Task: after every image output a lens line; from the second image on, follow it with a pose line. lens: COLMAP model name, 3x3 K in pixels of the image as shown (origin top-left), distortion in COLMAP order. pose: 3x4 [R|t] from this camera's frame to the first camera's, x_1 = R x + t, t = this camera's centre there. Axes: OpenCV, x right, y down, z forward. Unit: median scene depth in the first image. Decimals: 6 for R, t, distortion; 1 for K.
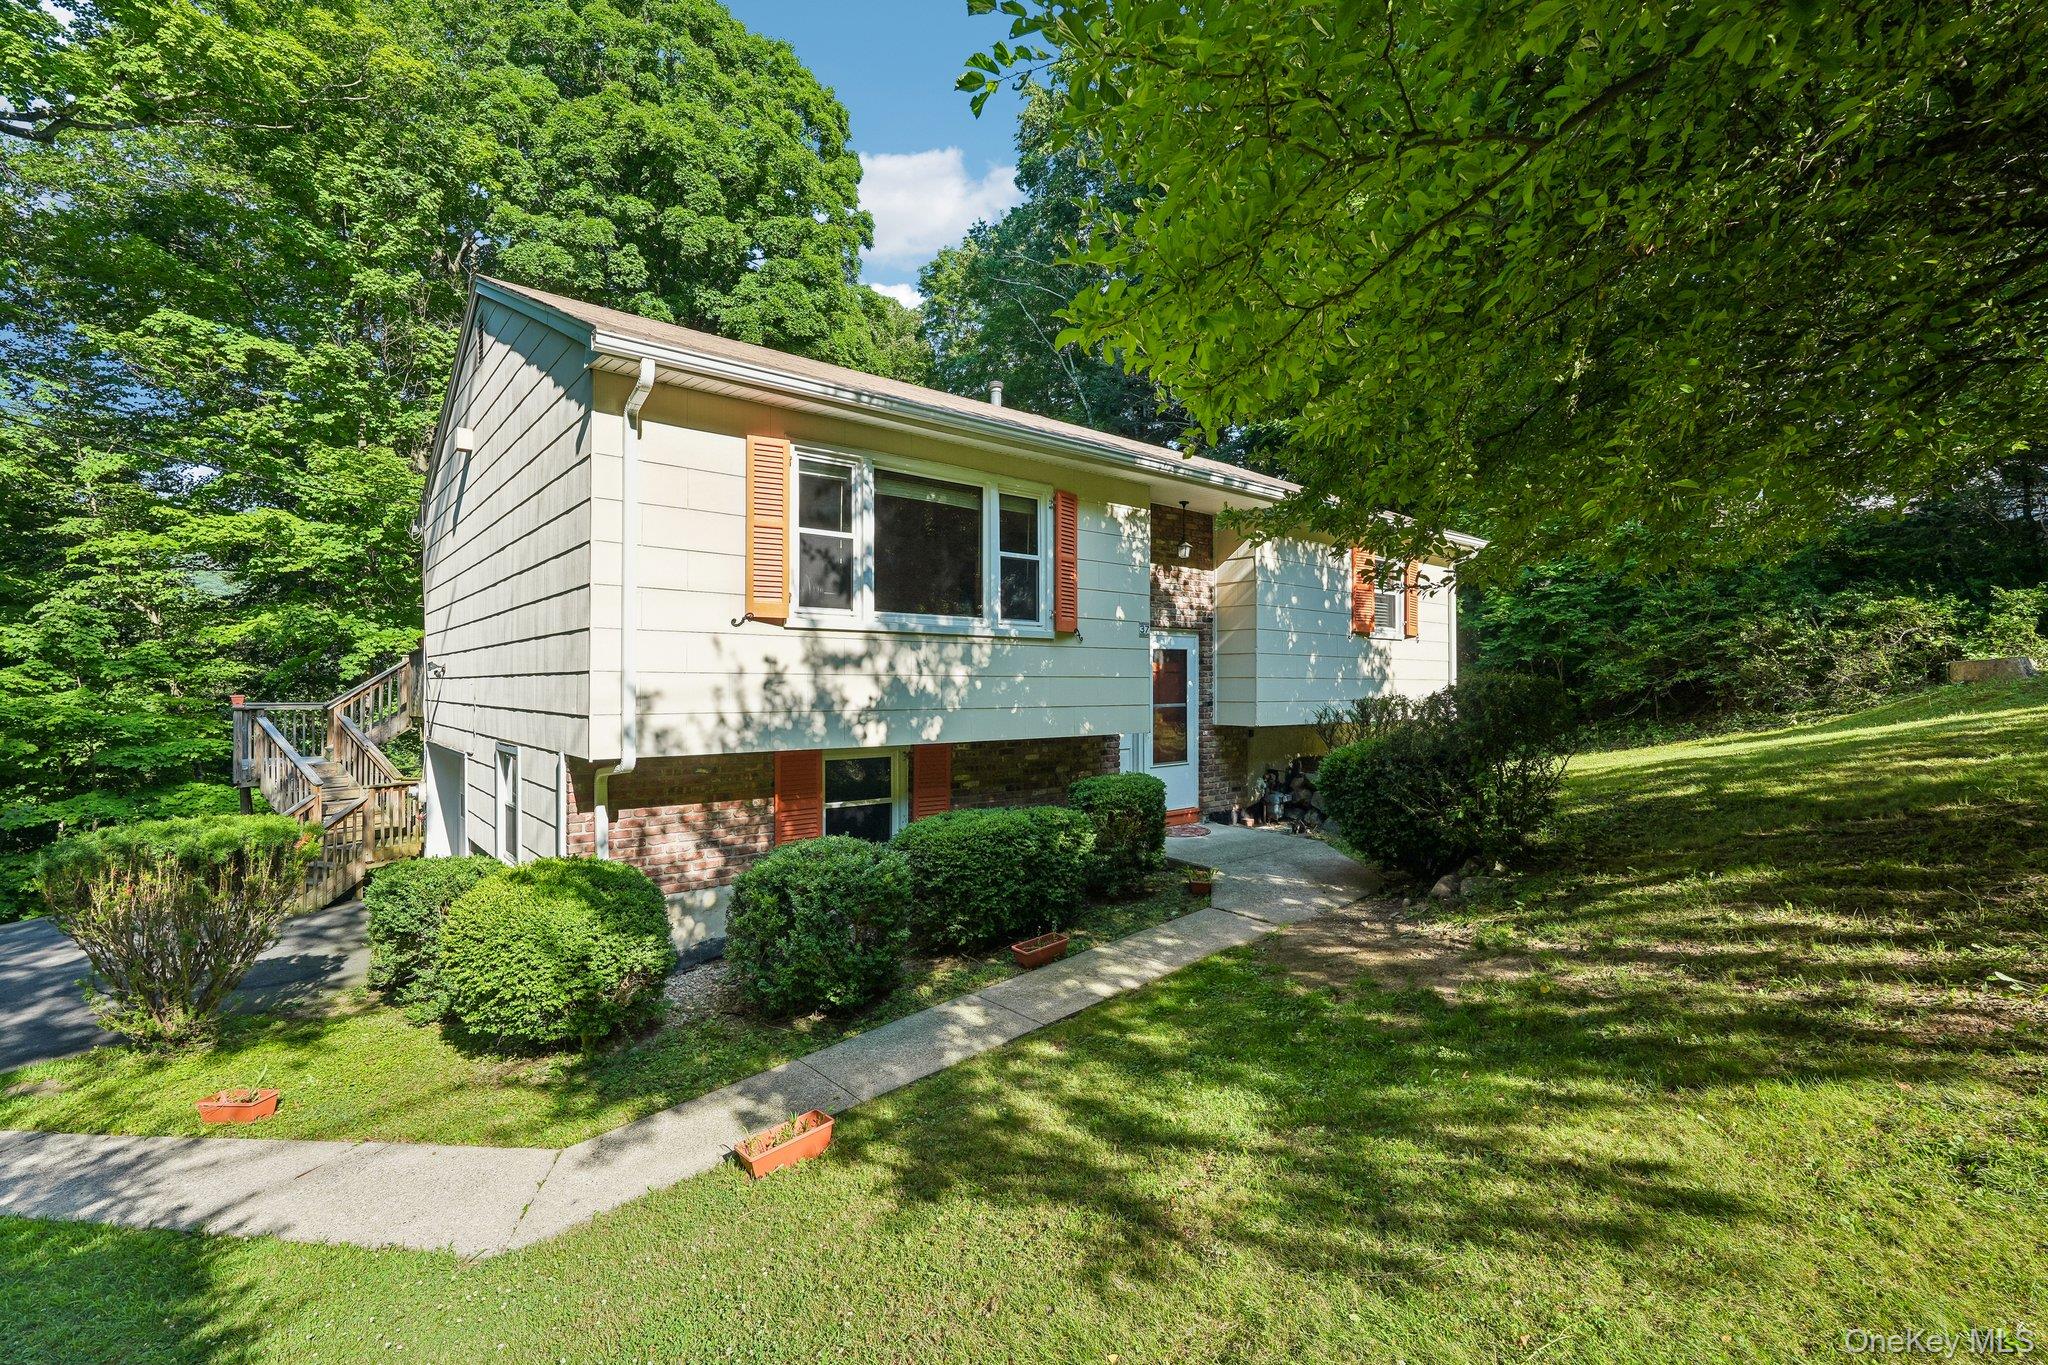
lens RADIAL K [[895.0, 0, 1024.0], [0, 895.0, 682.5], [0, 0, 1]] dist [0.025061, -0.000004]
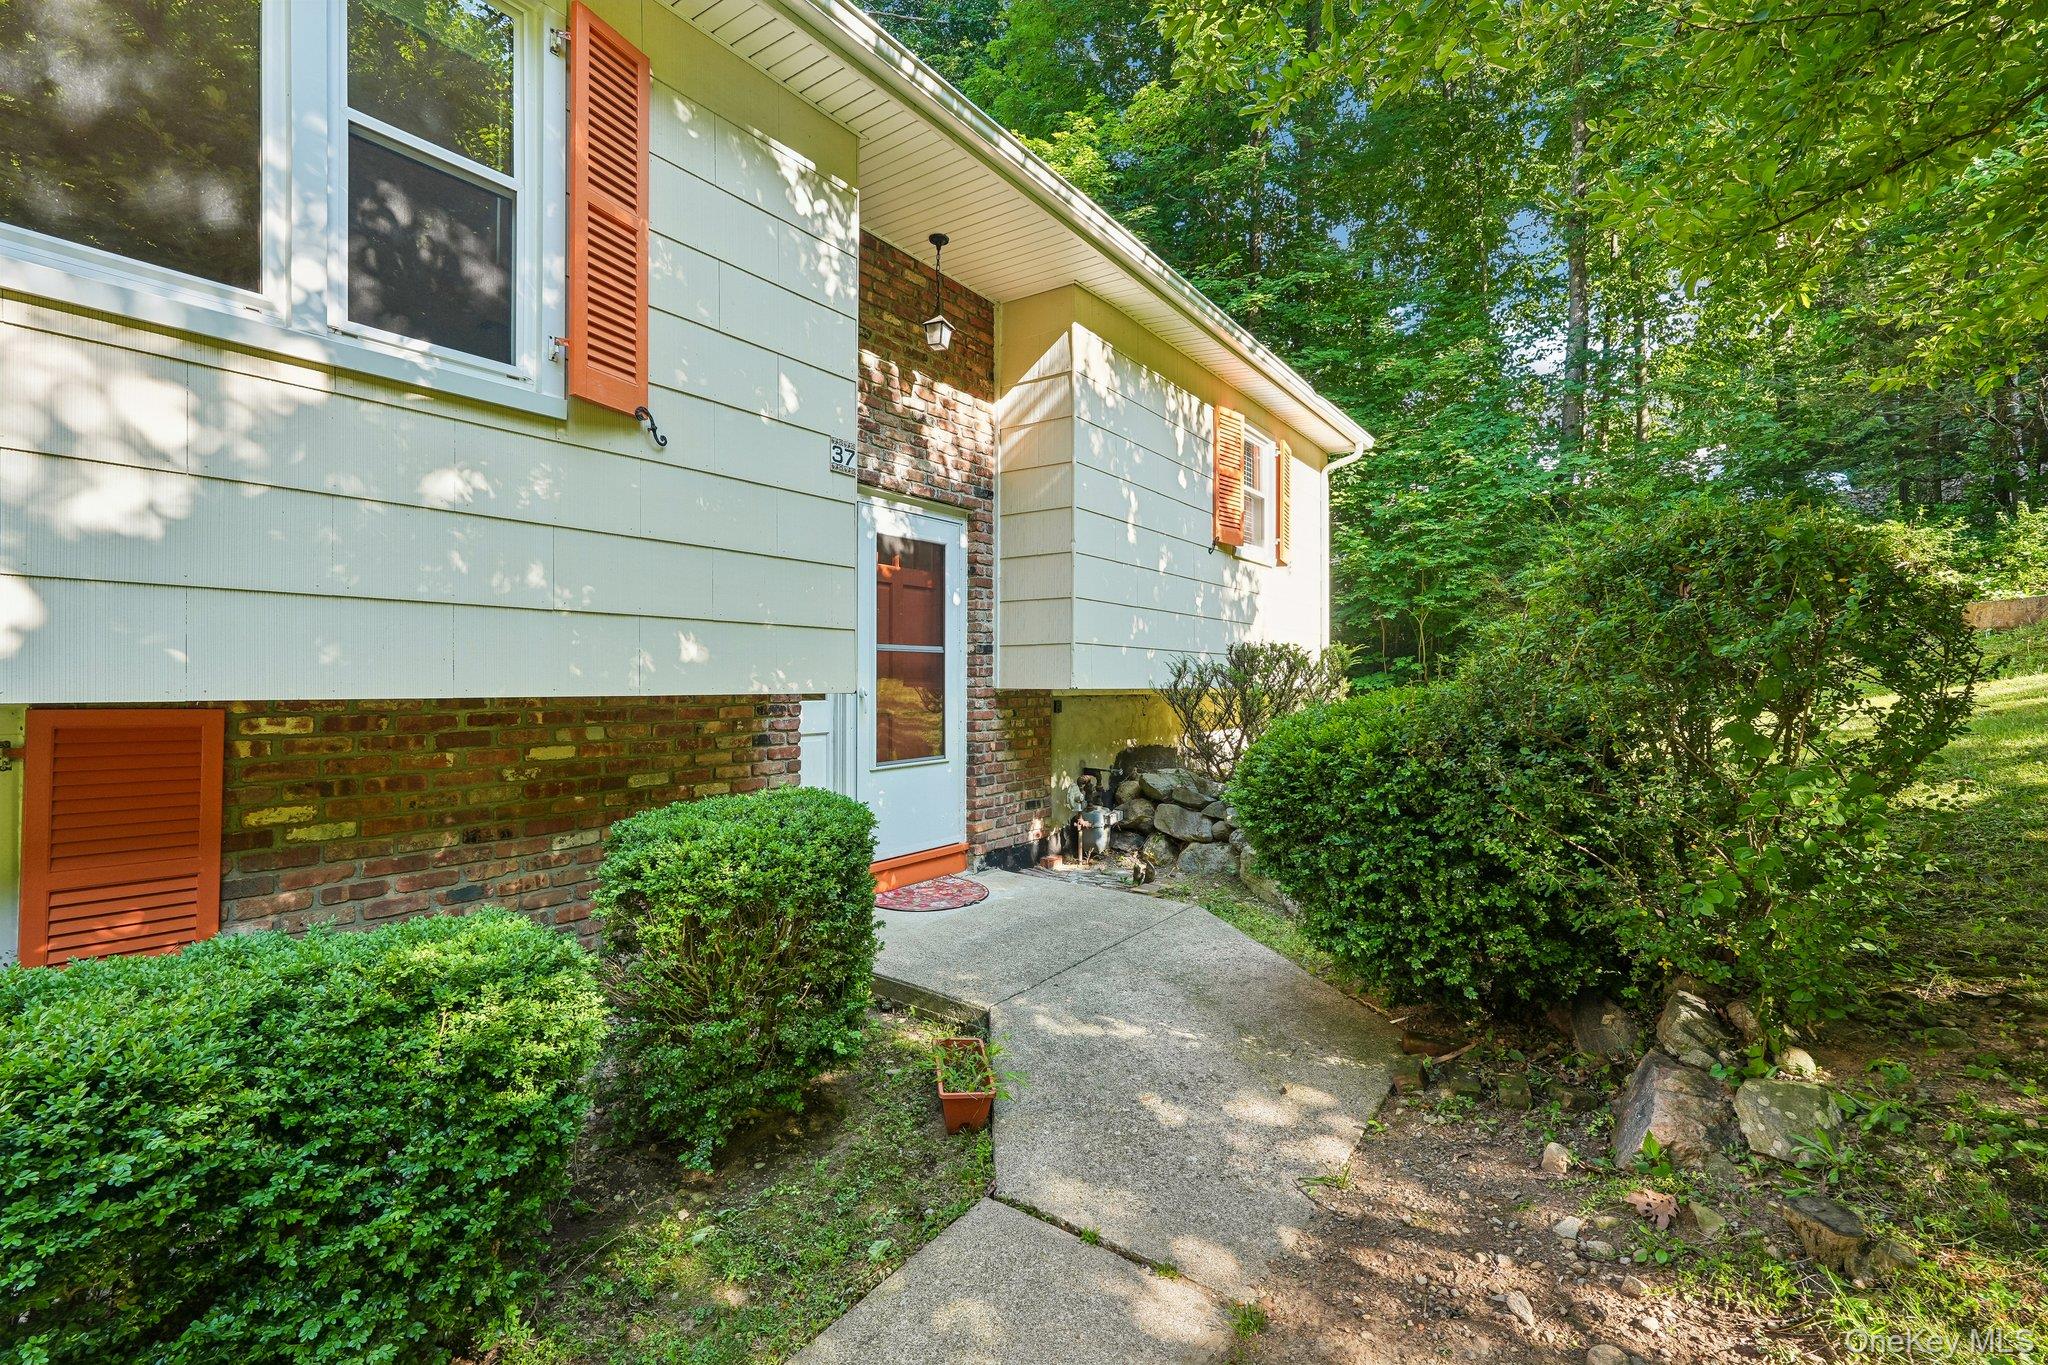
lens RADIAL K [[891.3, 0, 1024.0], [0, 891.3, 682.5], [0, 0, 1]] dist [0.021082, 0.000116]
pose [[0.969700, 0.003570, 0.244273, 0.100418], [-0.003374, 0.999994, -0.001223, 0.045683], [-0.244276, 0.000362, 0.969706, 0.487642]]
